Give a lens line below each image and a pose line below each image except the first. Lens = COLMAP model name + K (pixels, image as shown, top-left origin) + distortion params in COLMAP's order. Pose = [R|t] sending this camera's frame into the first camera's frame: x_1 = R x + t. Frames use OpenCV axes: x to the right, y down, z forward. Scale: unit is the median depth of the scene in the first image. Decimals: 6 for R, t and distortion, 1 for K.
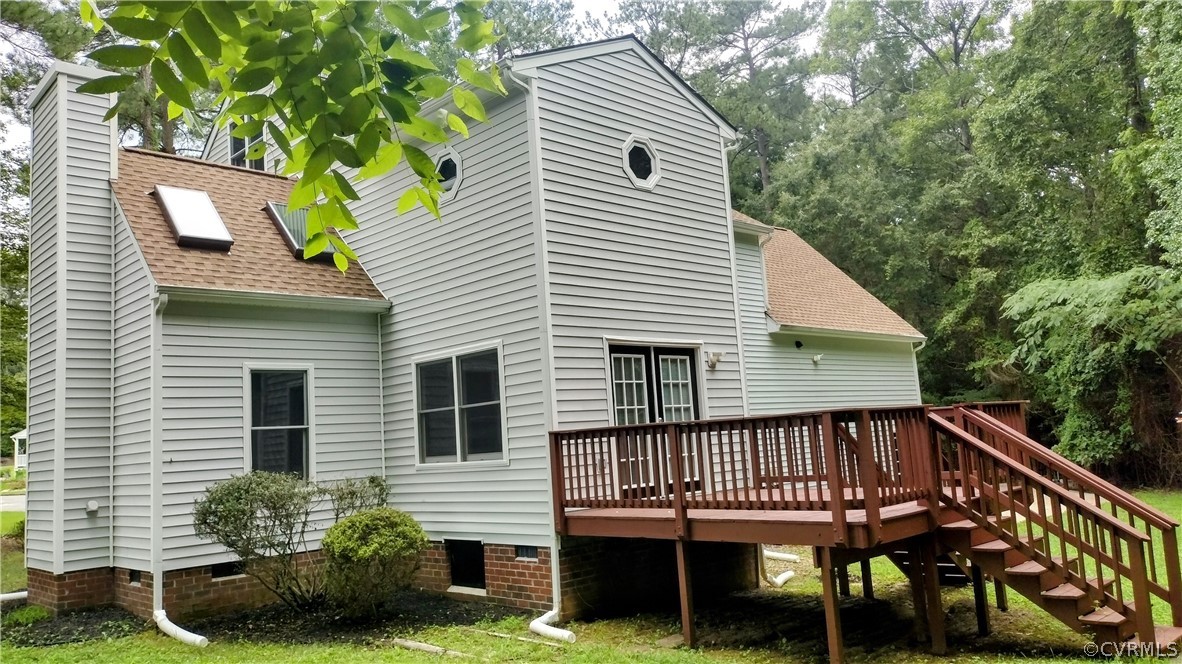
lens RADIAL K [[893.2, 0, 589.1], [0, 893.2, 338.2], [0, 0, 1]] dist [0.082105, -0.114995]
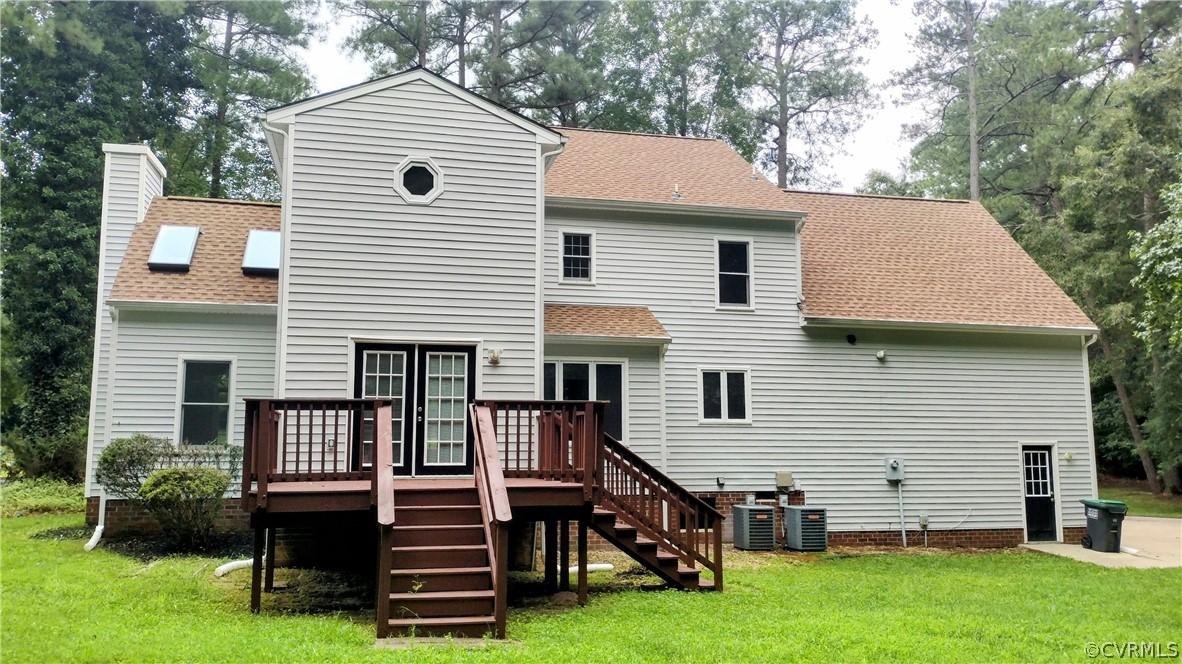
lens RADIAL K [[893.2, 0, 584.4], [0, 893.2, 326.5], [0, 0, 1]] dist [0.082105, -0.114995]
pose [[0.852709, -0.004350, -0.522368, 0.821544], [0.004933, 0.999988, -0.000275, -0.011238], [0.522363, -0.002343, 0.852720, 0.148752]]
